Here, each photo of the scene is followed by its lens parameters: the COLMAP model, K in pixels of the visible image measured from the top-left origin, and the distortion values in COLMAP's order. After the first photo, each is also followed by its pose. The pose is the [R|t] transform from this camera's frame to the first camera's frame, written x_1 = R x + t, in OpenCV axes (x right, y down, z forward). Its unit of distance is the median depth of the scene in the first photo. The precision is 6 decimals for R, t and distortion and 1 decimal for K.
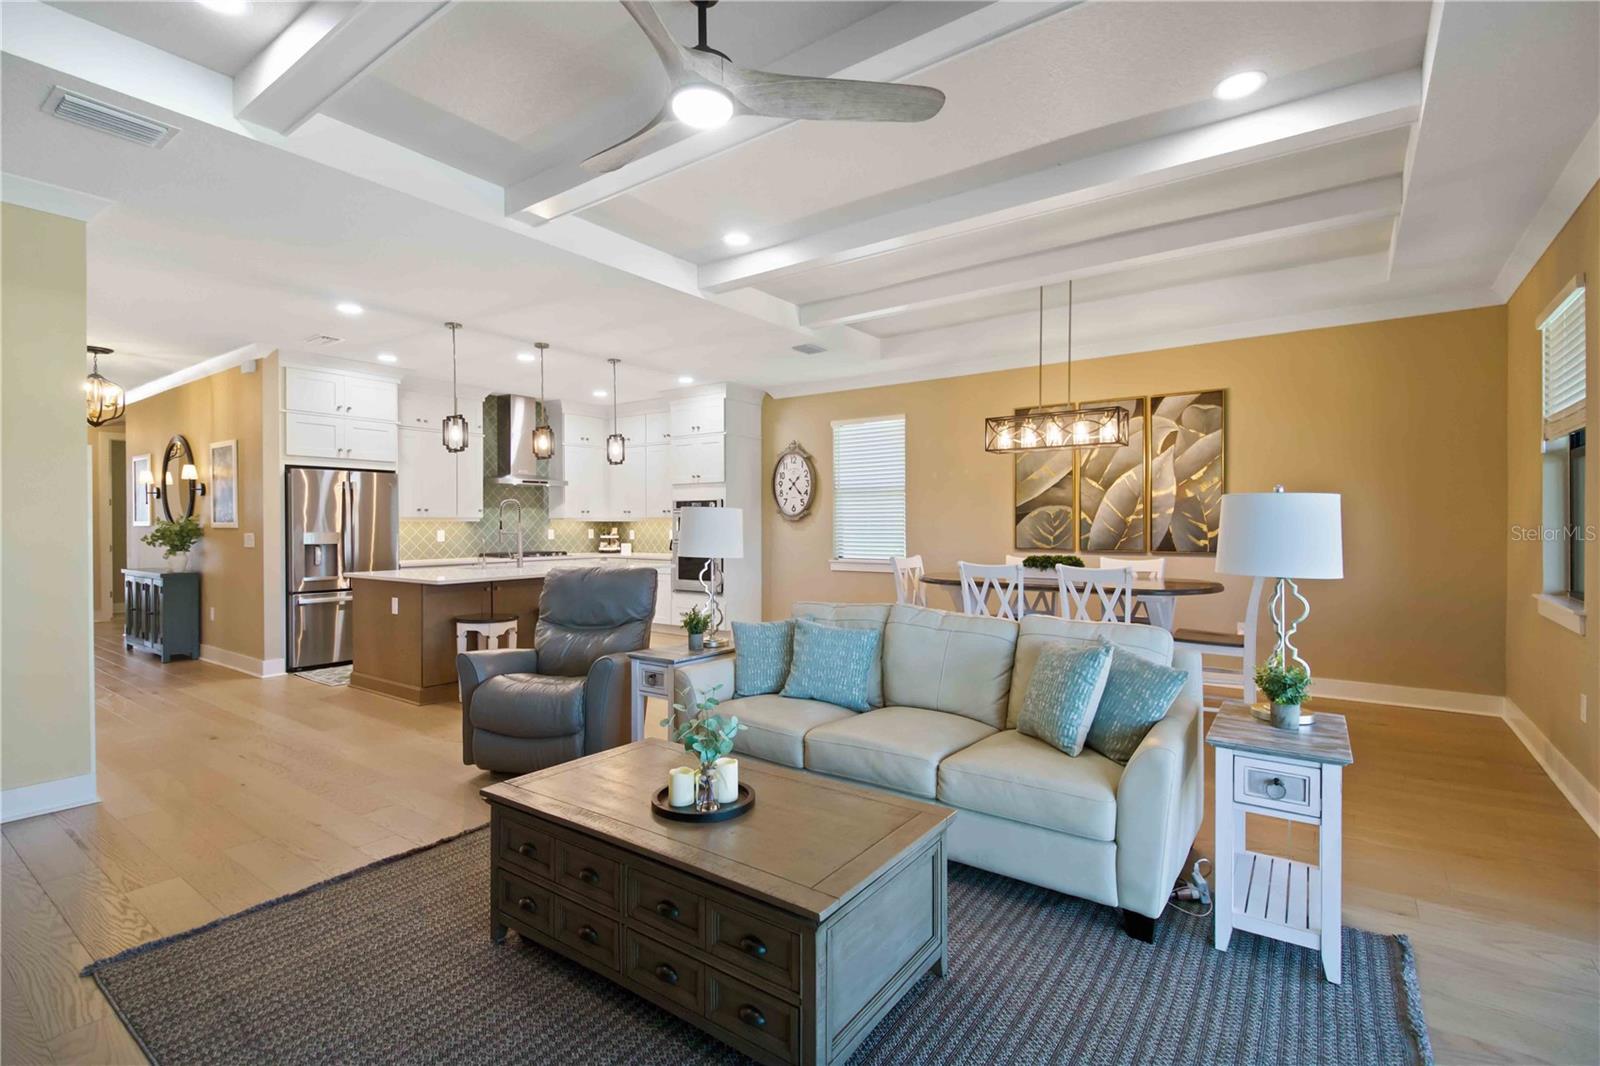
lens RADIAL K [[740.5, 0, 806.8], [0, 740.5, 526.7], [0, 0, 1]] dist [0.020399, -0.013288]
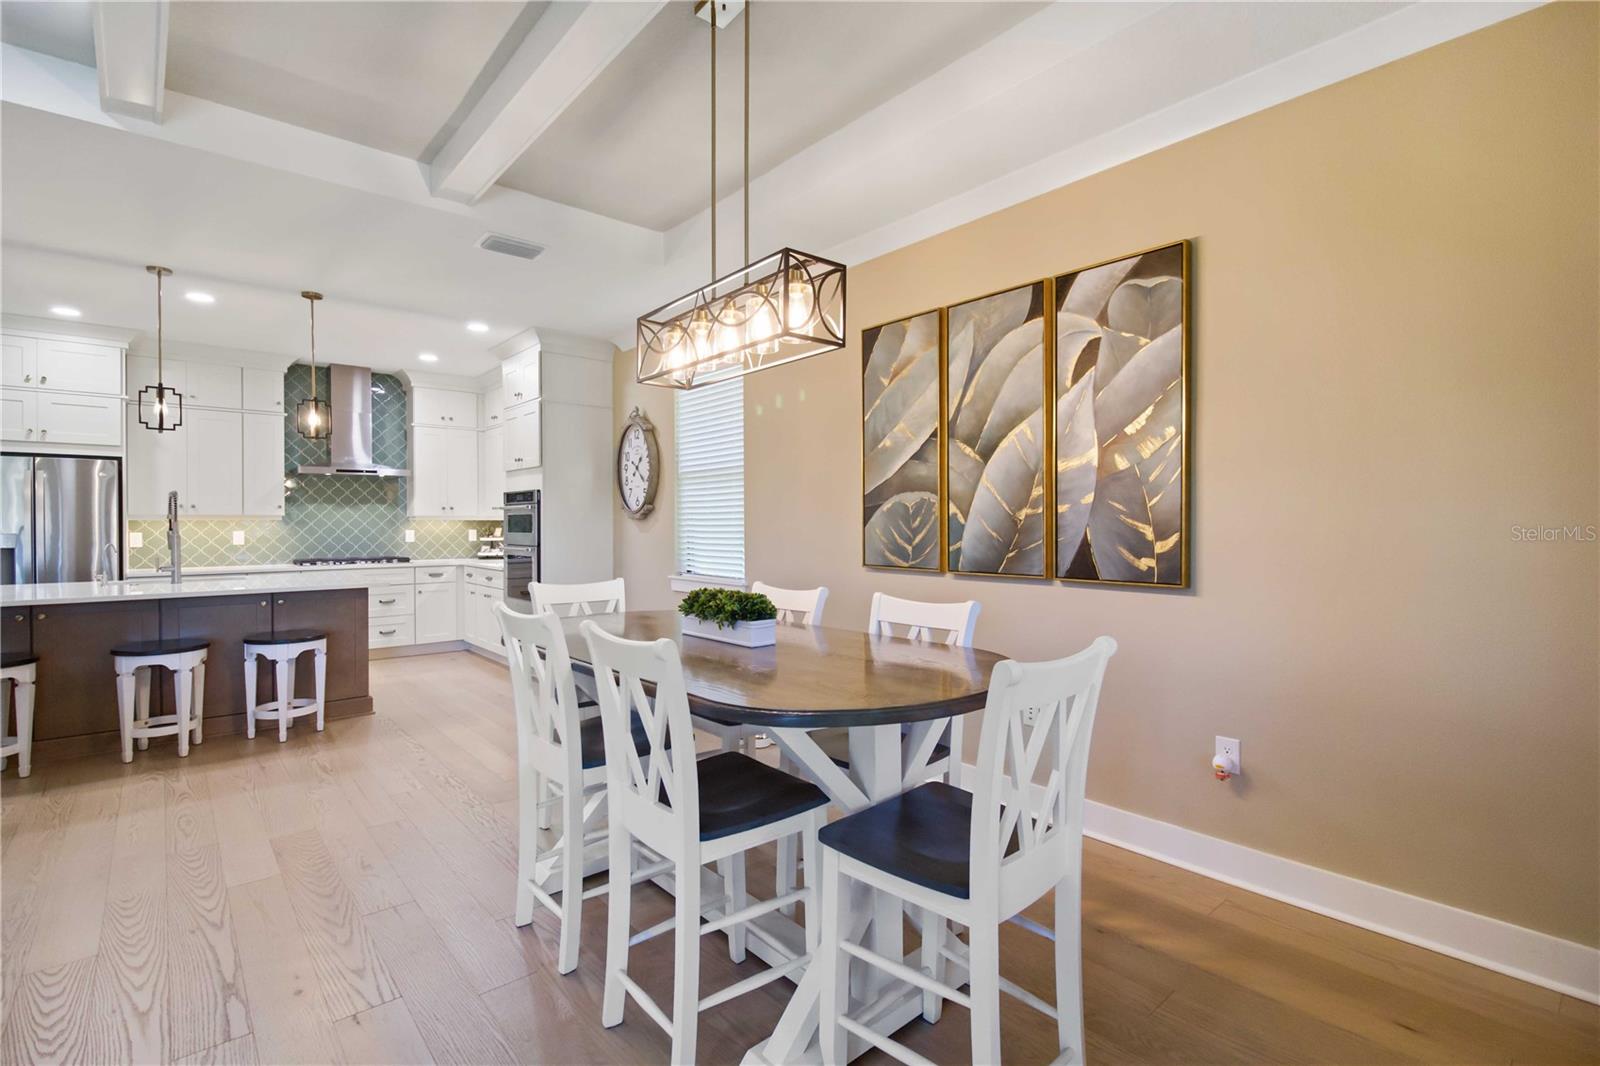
lens RADIAL K [[740.5, 0, 806.8], [0, 740.5, 526.7], [0, 0, 1]] dist [0.020399, -0.013288]
pose [[0.974008, 0.001465, -0.226509, 0.352082], [-0.001062, 0.999998, 0.001900, -0.002561], [0.226511, -0.001610, 0.974007, 0.393880]]
